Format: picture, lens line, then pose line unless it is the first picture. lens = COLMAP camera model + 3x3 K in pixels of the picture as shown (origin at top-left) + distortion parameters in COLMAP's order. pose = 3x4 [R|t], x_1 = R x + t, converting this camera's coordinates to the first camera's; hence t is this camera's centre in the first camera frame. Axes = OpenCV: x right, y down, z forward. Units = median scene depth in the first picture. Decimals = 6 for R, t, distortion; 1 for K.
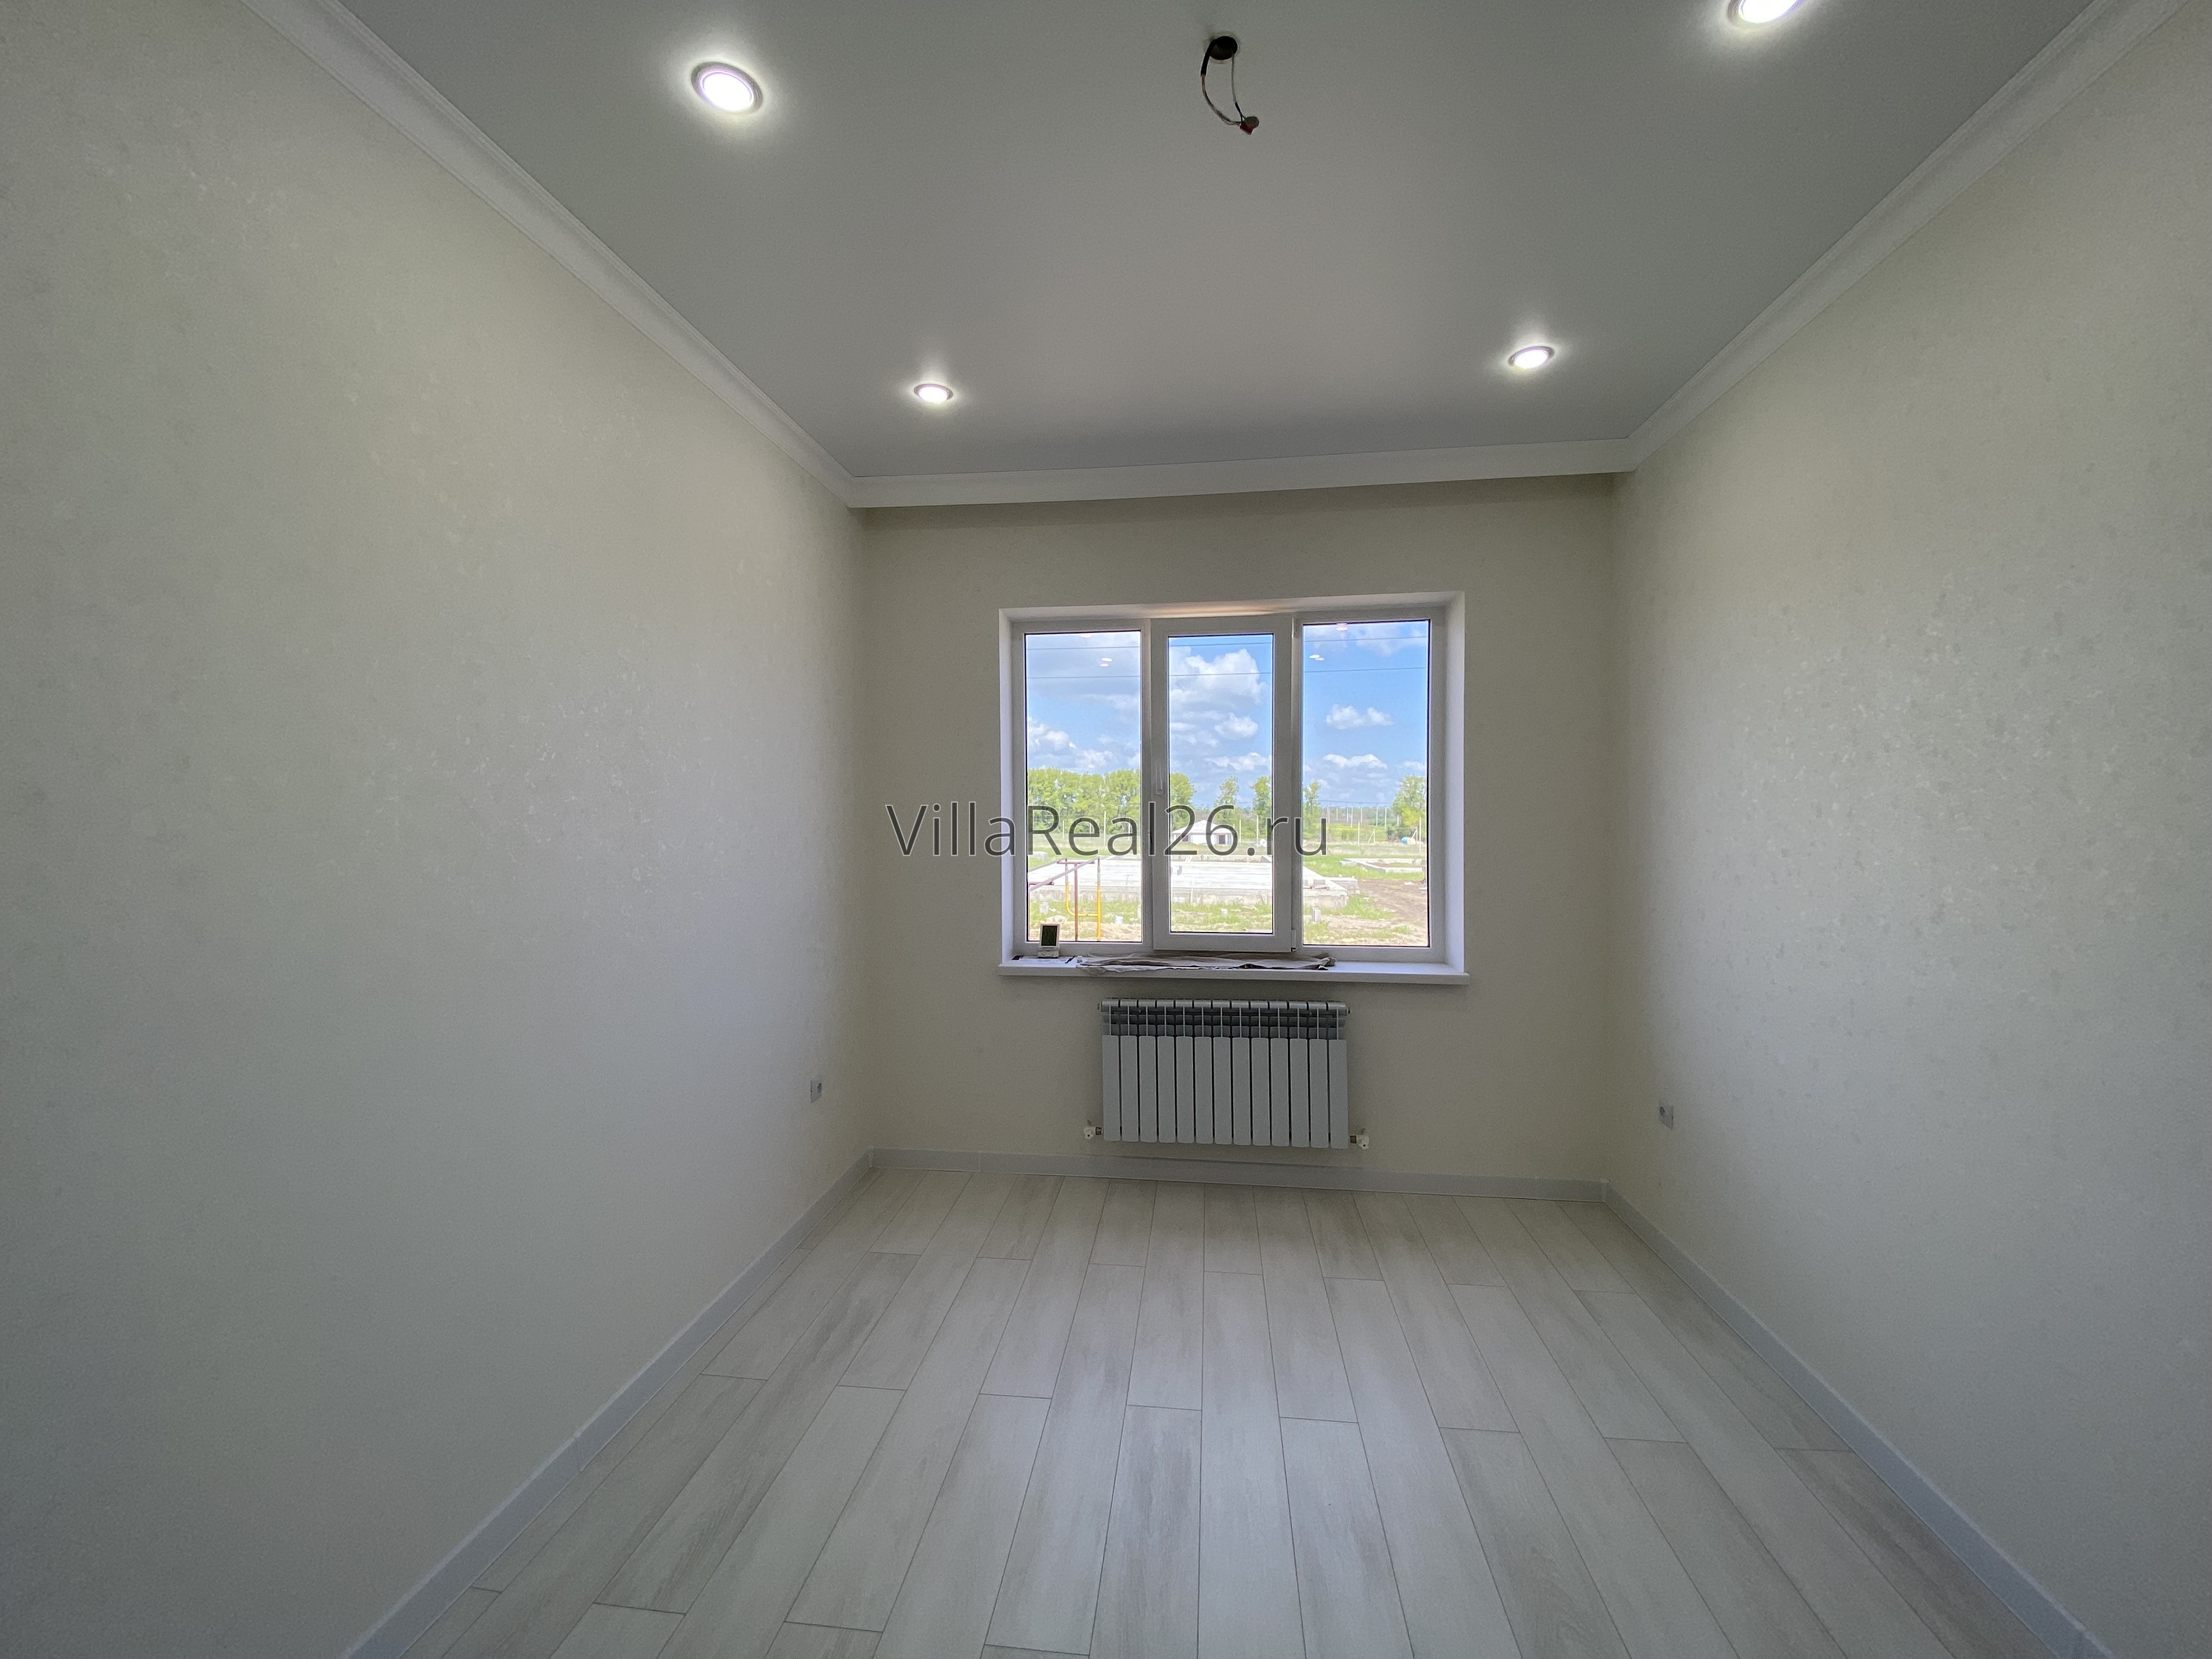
lens RADIAL K [[906.9, 0, 1111.5], [0, 906.9, 821.0], [0, 0, 1]] dist [0.009389, -0.004397]
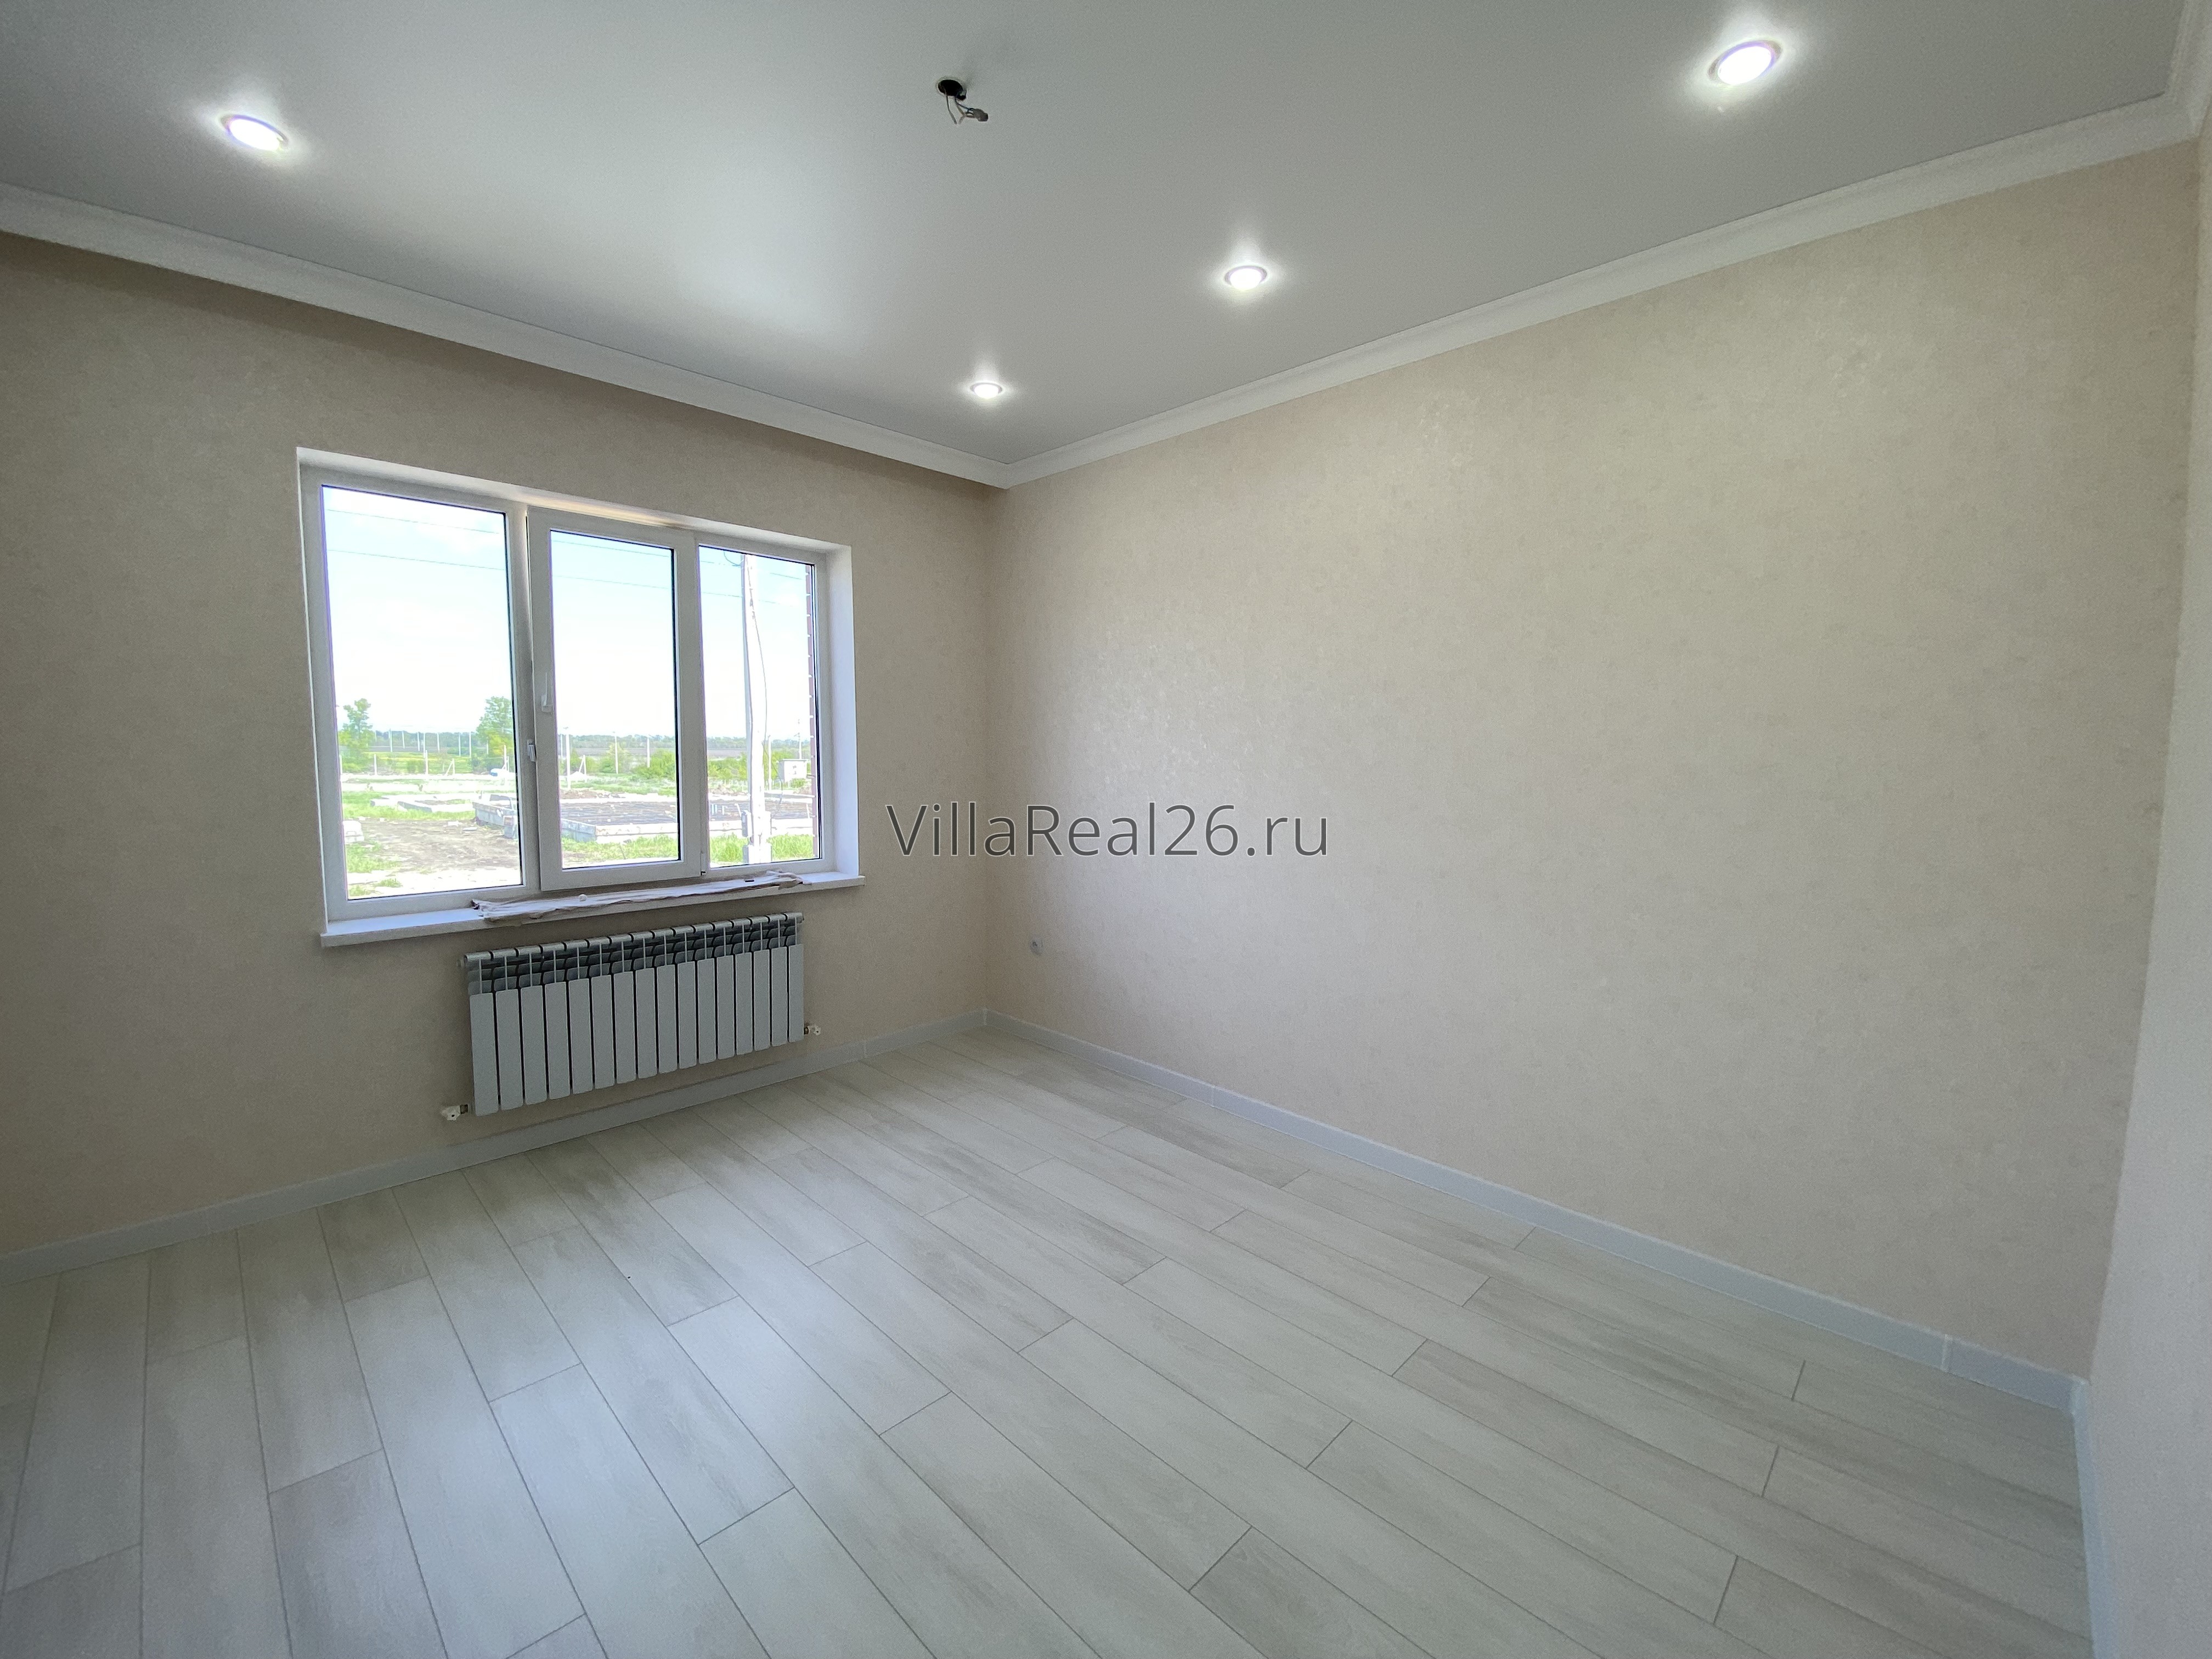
lens RADIAL K [[906.9, 0, 1094.2], [0, 906.9, 833.2], [0, 0, 1]] dist [0.009389, -0.004397]
pose [[0.625447, -0.057878, 0.778117, -0.311515], [-0.011973, 0.996416, 0.083740, 0.005747], [-0.780175, -0.061692, 0.622512, 0.026252]]
